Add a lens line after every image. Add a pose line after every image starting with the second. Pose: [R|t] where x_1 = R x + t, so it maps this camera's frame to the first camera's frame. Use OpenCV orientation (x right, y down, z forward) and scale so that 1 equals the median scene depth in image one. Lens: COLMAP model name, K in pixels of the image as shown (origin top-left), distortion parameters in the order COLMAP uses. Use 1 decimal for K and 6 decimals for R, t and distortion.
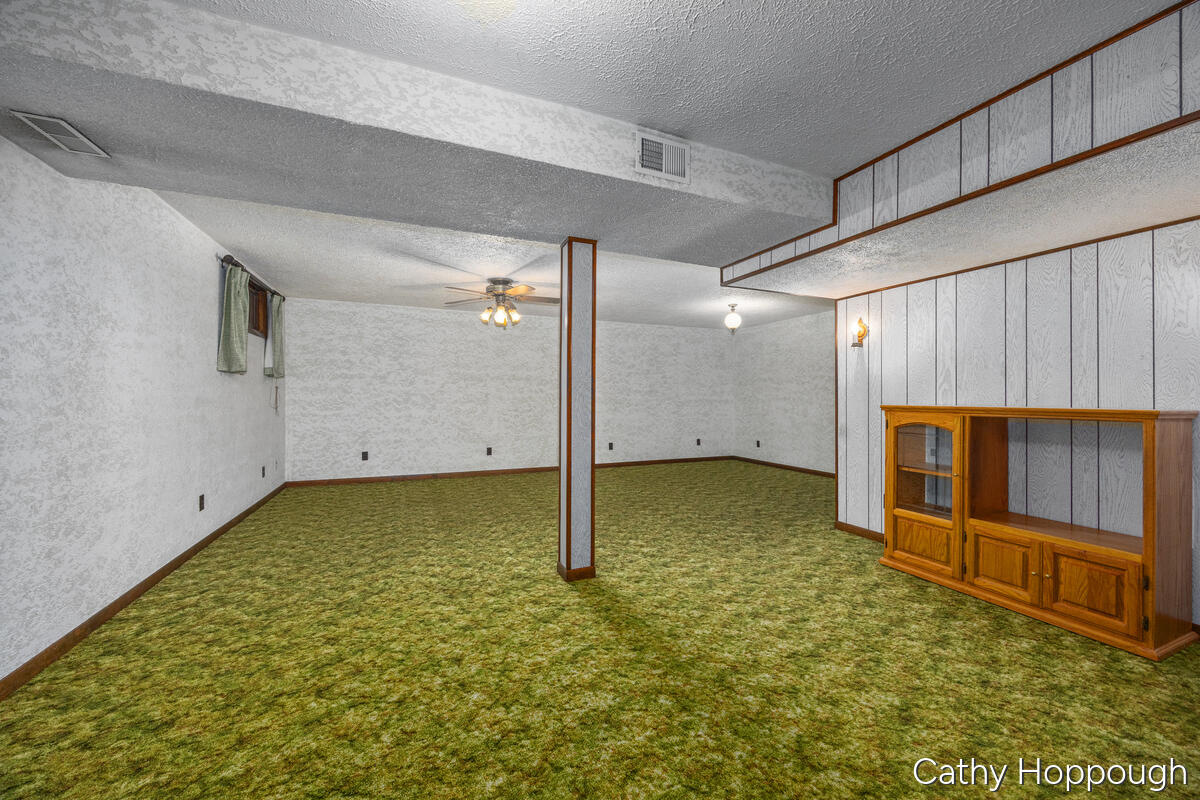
lens RADIAL K [[466.8, 0, 609.0], [0, 466.8, 396.3], [0, 0, 1]] dist [-0.009374, 0.000141]
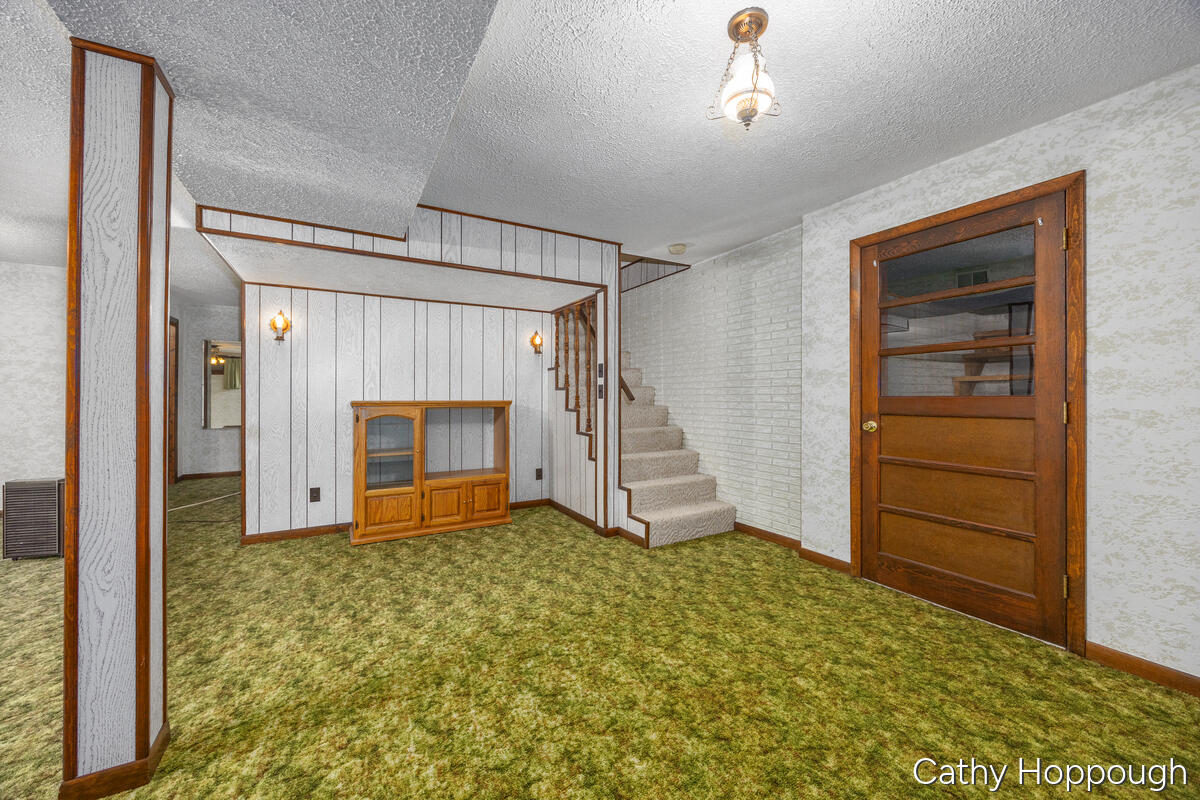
lens RADIAL K [[466.8, 0, 609.0], [0, 466.8, 396.3], [0, 0, 1]] dist [-0.009374, 0.000141]
pose [[-0.164383, -0.002814, 0.986393, -0.696022], [-0.001060, 0.999996, 0.002676, 0.004462], [-0.986396, -0.000606, -0.164385, 0.680633]]
